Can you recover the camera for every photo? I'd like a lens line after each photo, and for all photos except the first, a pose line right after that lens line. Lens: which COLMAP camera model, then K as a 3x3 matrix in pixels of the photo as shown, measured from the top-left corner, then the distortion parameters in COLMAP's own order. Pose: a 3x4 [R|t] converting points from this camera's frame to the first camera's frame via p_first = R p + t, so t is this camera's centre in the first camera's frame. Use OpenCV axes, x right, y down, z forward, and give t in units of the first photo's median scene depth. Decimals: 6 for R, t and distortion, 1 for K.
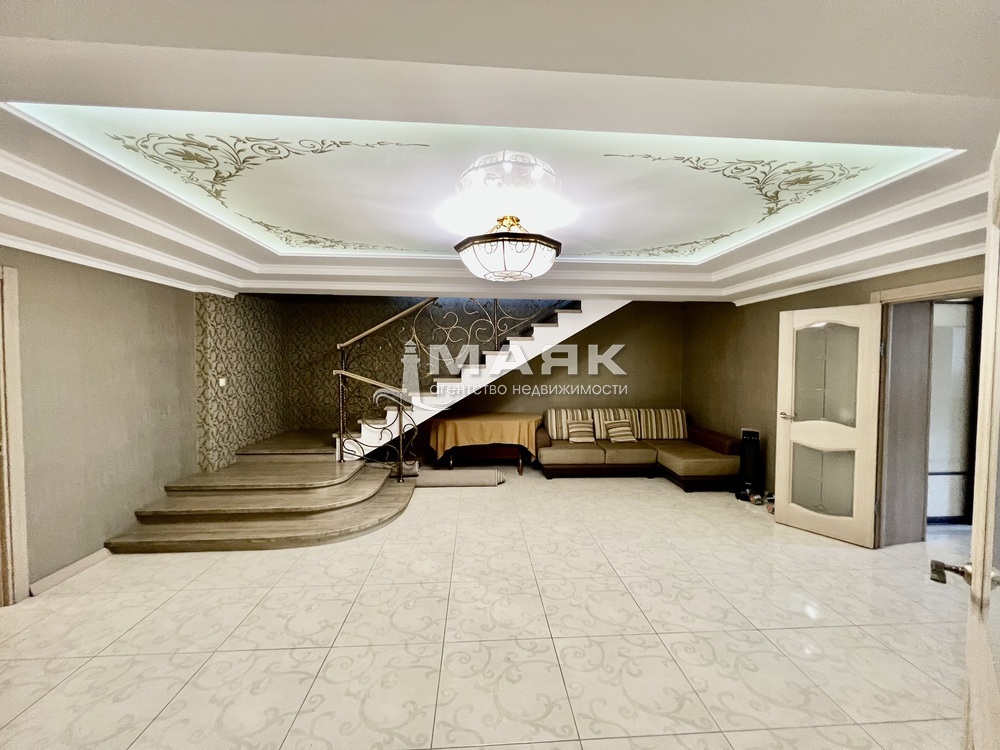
lens RADIAL K [[397.1, 0, 503.6], [0, 397.1, 375.7], [0, 0, 1]] dist [-0.002471, 0.000377]
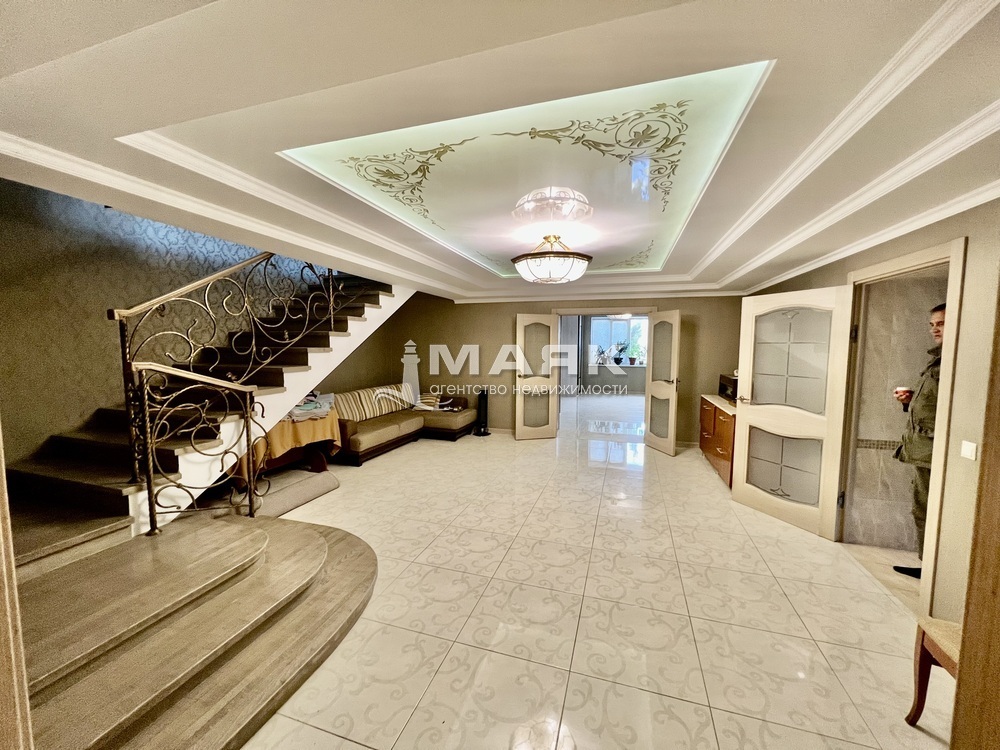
lens RADIAL K [[397.1, 0, 499.0], [0, 397.1, 376.1], [0, 0, 1]] dist [-0.002471, 0.000377]
pose [[0.366729, -0.076861, 0.927148, -0.914383], [0.027818, 0.997042, 0.071652, -0.024193], [-0.929912, -0.000485, 0.367782, 0.476214]]
